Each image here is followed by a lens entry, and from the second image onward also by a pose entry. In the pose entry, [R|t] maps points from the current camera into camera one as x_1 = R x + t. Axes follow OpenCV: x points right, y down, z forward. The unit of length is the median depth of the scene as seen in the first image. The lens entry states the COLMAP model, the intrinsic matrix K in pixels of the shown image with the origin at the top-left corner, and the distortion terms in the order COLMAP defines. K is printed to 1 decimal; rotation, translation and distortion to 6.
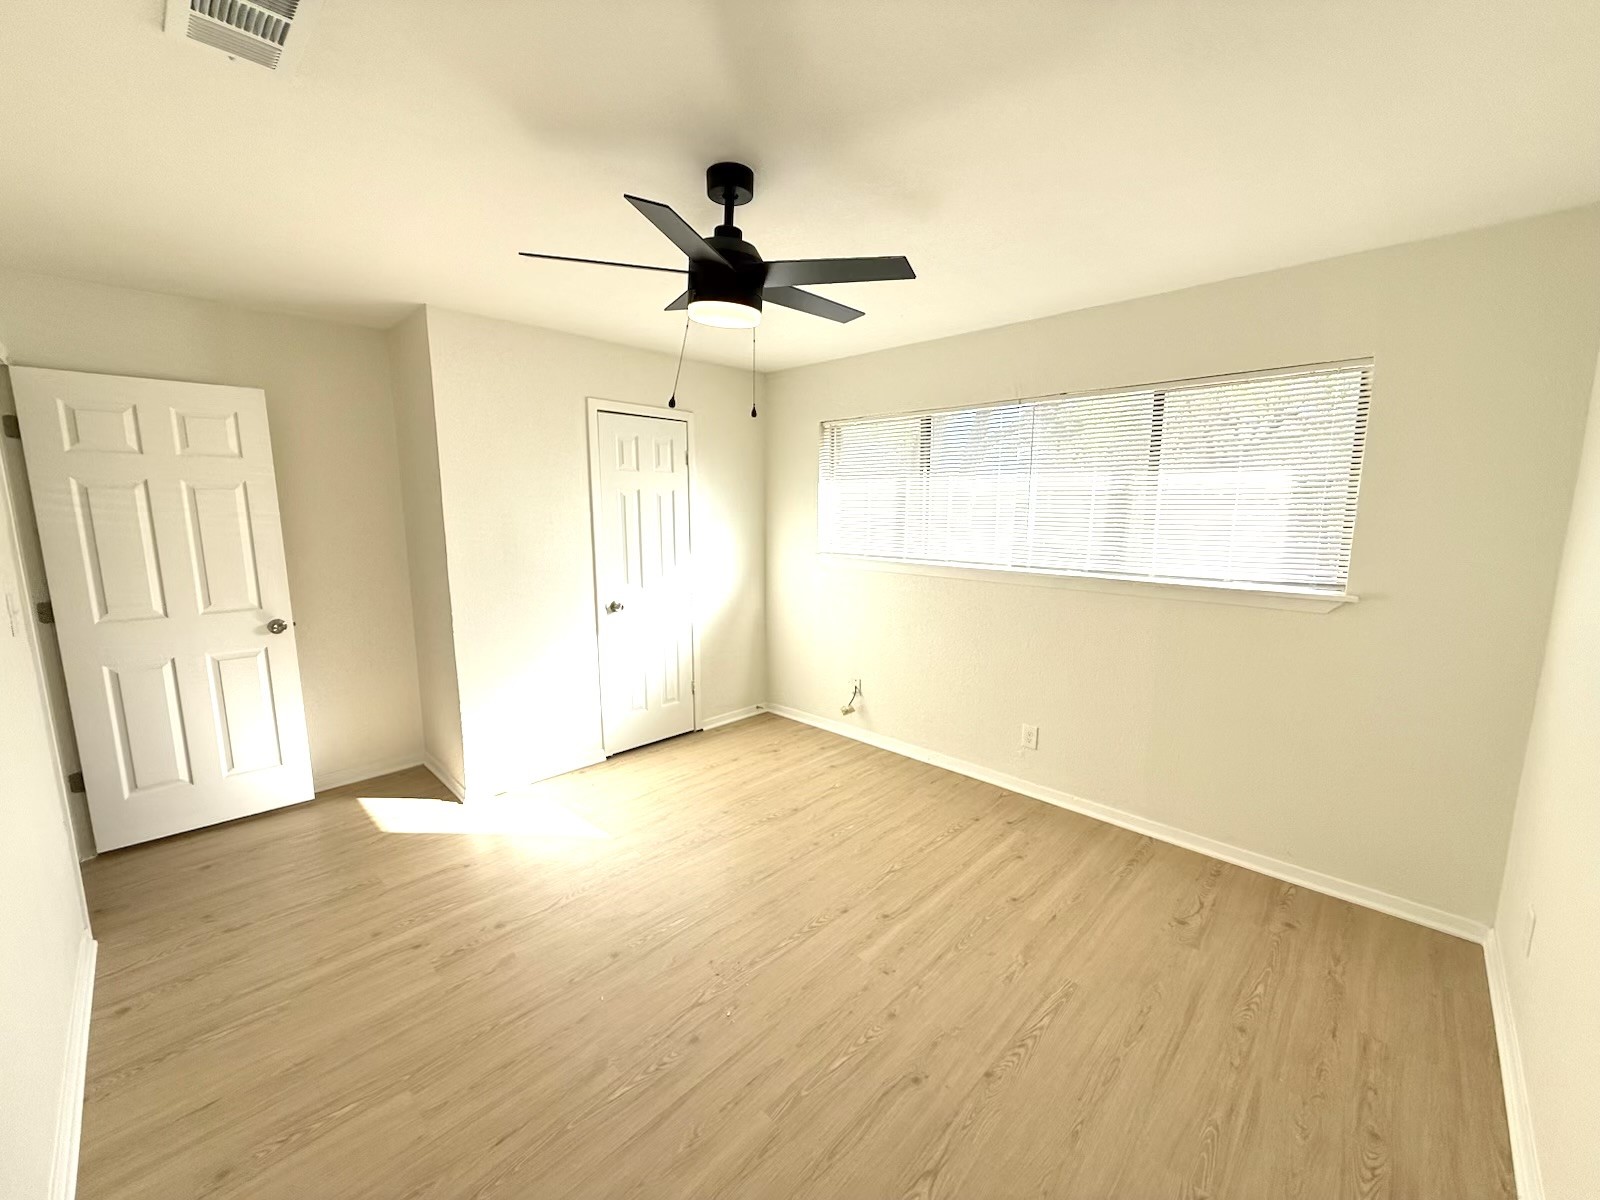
lens RADIAL K [[636.7, 0, 800.1], [0, 636.7, 600.1], [0, 0, 1]] dist [-0.000441, 0.000109]
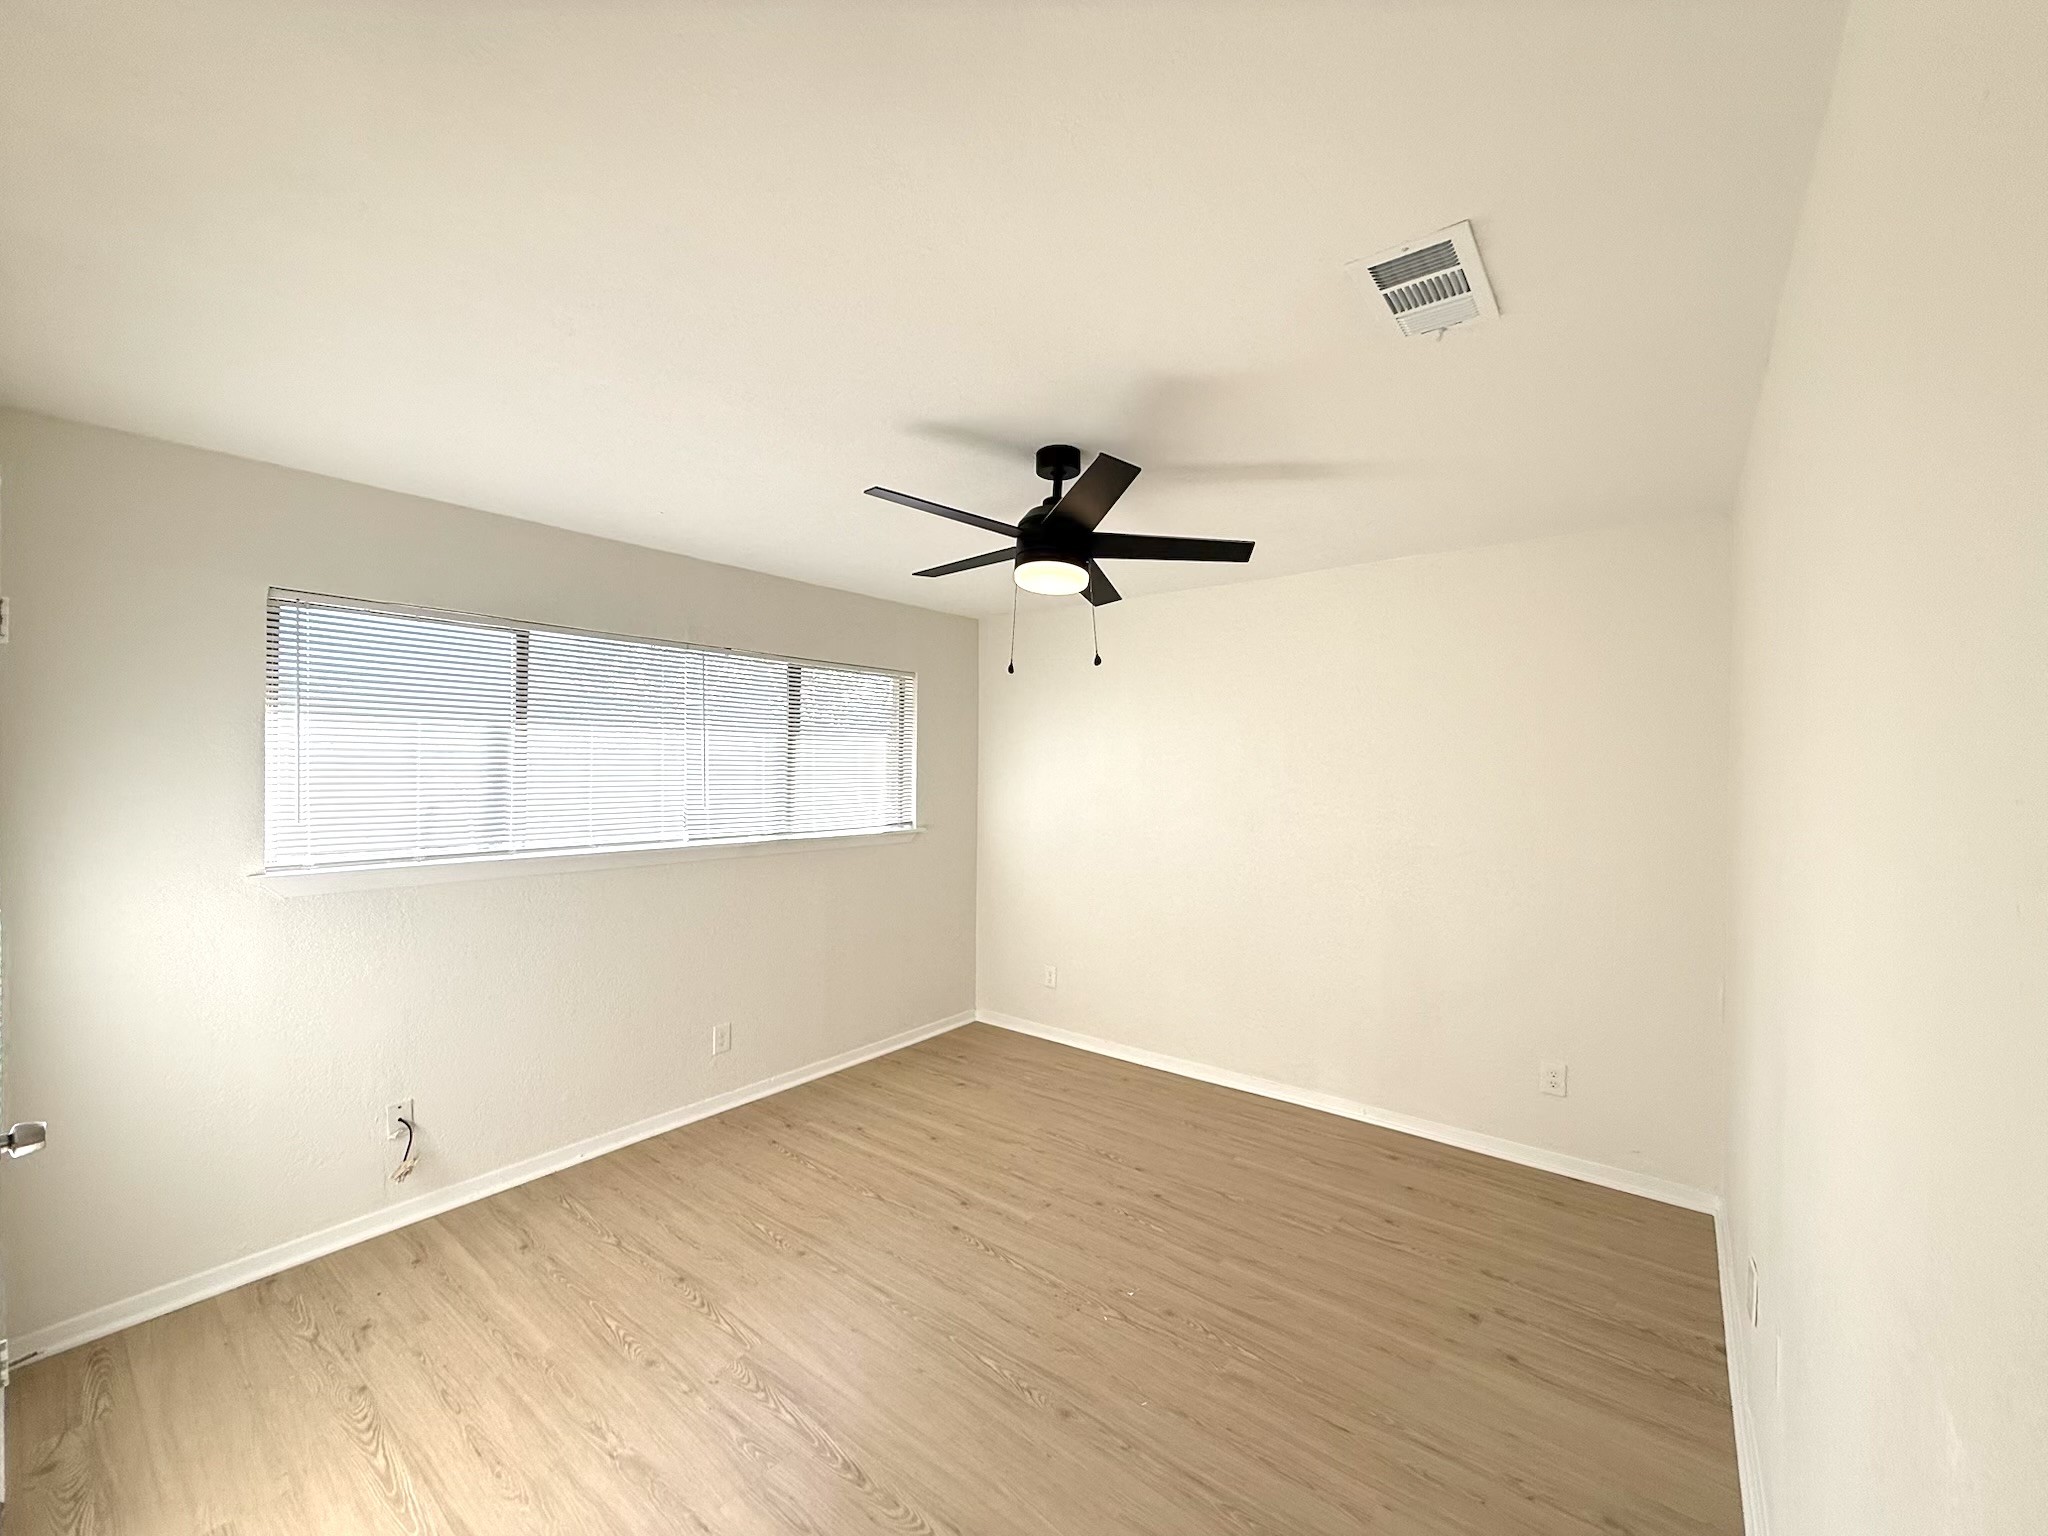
lens RADIAL K [[814.9, 0, 1011.9], [0, 814.9, 783.3], [0, 0, 1]] dist [-0.000441, 0.000109]
pose [[-0.091549, -0.020624, 0.995587, -0.829794], [0.143674, 0.989051, 0.033701, -0.113592], [-0.985381, 0.146125, -0.087584, 0.745274]]
